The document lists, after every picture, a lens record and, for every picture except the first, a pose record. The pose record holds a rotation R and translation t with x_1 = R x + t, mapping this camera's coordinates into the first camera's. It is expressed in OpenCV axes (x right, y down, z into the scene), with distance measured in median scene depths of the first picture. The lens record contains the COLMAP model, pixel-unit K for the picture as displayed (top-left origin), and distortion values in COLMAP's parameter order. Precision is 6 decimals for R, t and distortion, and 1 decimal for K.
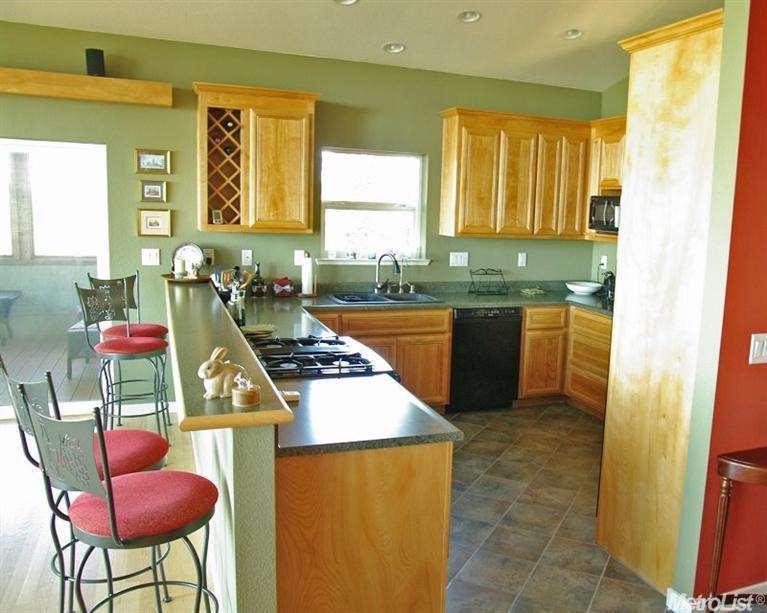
lens RADIAL K [[671.8, 0, 383.5], [0, 671.8, 306.5], [0, 0, 1]] dist [-0.078712, -0.001639]
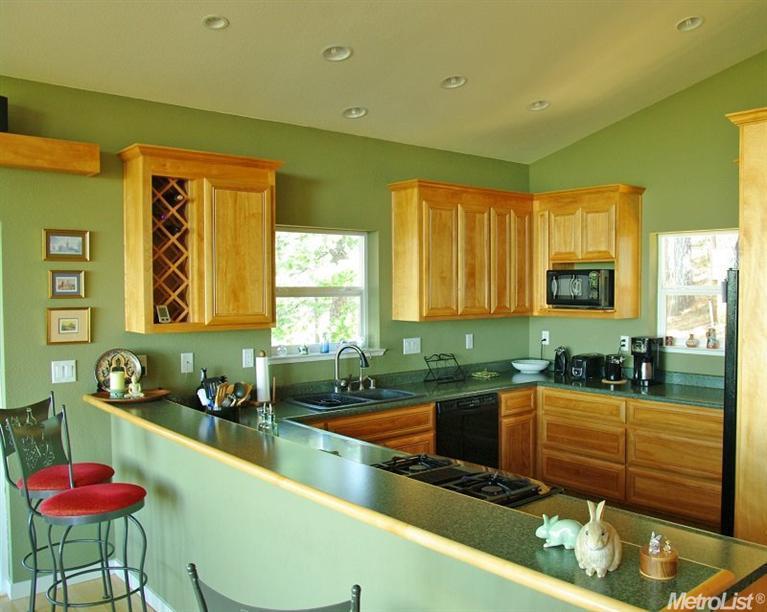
lens RADIAL K [[709.6, 0, 383.5], [0, 709.6, 306.0], [0, 0, 1]] dist [-0.068463, 0.001845]
pose [[0.936273, -0.051794, 0.347433, -0.279011], [0.091588, 0.990854, -0.099100, -0.036454], [-0.339123, 0.124605, 0.932453, 0.137387]]
